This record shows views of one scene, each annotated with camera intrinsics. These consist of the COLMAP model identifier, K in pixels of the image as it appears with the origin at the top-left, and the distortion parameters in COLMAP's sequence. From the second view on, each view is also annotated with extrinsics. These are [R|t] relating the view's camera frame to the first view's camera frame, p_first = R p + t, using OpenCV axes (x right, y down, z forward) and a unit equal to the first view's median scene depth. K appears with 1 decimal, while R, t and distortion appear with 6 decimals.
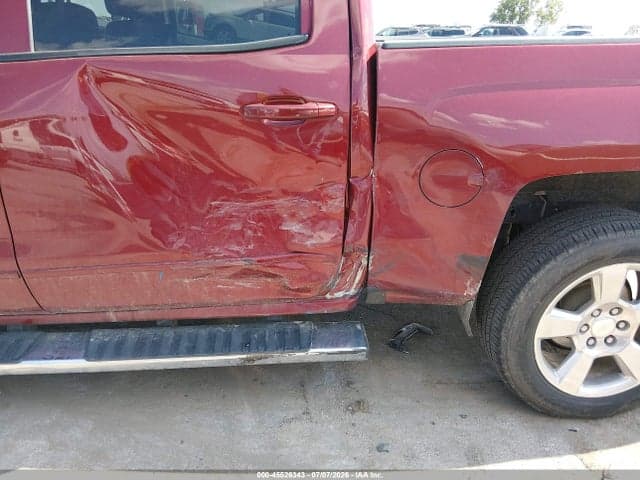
lens RADIAL K [[488.5, 0, 318.2], [0, 488.5, 239.9], [0, 0, 1]] dist [0.078638, -0.132156]
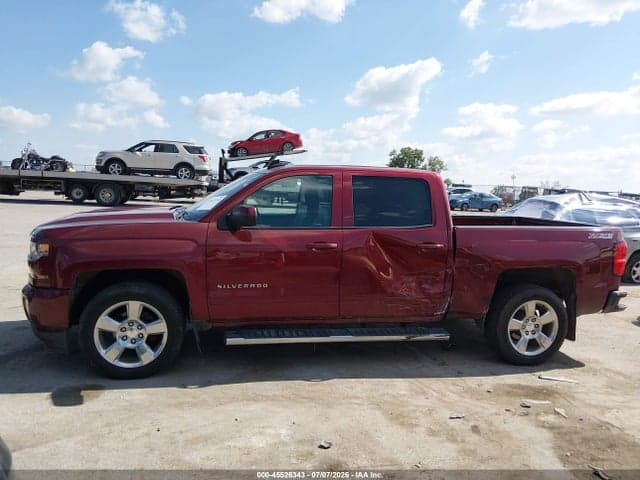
lens RADIAL K [[488.5, 0, 318.2], [0, 488.5, 239.9], [0, 0, 1]] dist [0.078638, -0.132156]
pose [[0.982957, 0.023903, 0.182272, -1.082450], [0.025985, 0.963489, -0.266483, 0.416113], [-0.181987, 0.266677, 0.946448, -1.494614]]
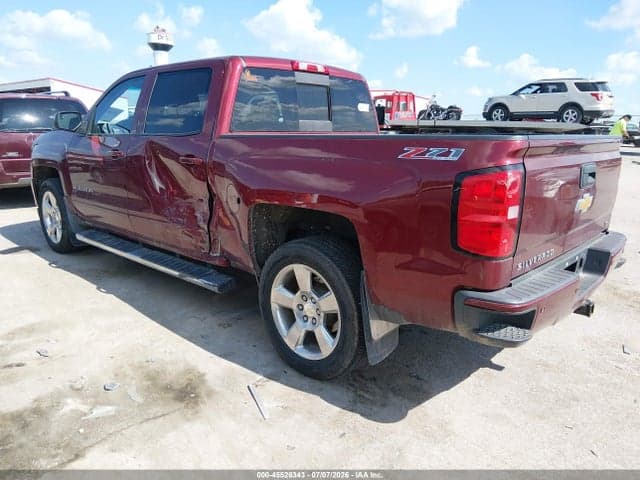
lens RADIAL K [[502.5, 0, 319.5], [0, 502.5, 217.3], [0, 0, 1]] dist [0.000770, -0.003653]
pose [[0.703224, 0.139526, -0.697143, 1.702791], [-0.284138, 0.953997, -0.095684, 0.040394], [0.651722, 0.265372, 0.710519, -0.194754]]
